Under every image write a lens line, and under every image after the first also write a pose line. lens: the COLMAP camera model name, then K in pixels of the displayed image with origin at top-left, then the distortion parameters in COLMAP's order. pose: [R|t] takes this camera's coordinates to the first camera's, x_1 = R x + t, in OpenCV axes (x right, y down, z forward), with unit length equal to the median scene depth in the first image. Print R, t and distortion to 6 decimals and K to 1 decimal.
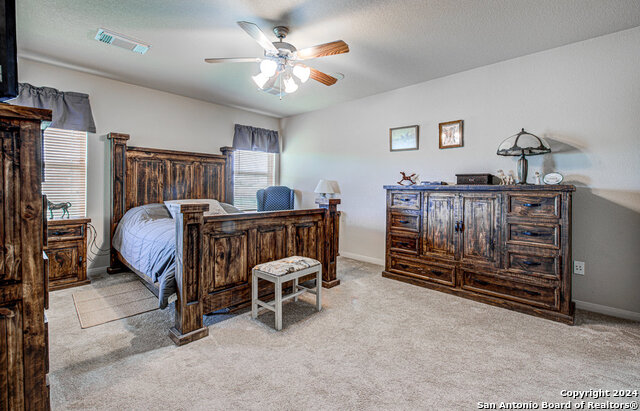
lens RADIAL K [[290.7, 0, 320.2], [0, 290.7, 191.4], [0, 0, 1]] dist [-0.000180, 0.000031]
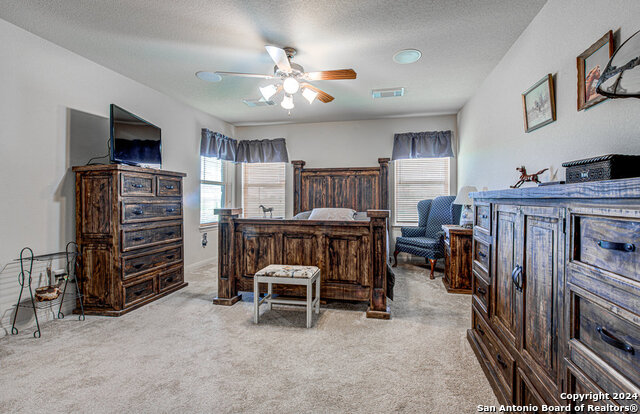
lens RADIAL K [[285.4, 0, 321.1], [0, 285.4, 198.3], [0, 0, 1]] dist [-0.000882, -0.000101]
pose [[0.496585, -0.006492, -0.867964, 0.671249], [-0.006830, 0.999912, -0.011386, 0.001533], [0.867961, 0.011582, 0.496497, 0.469493]]
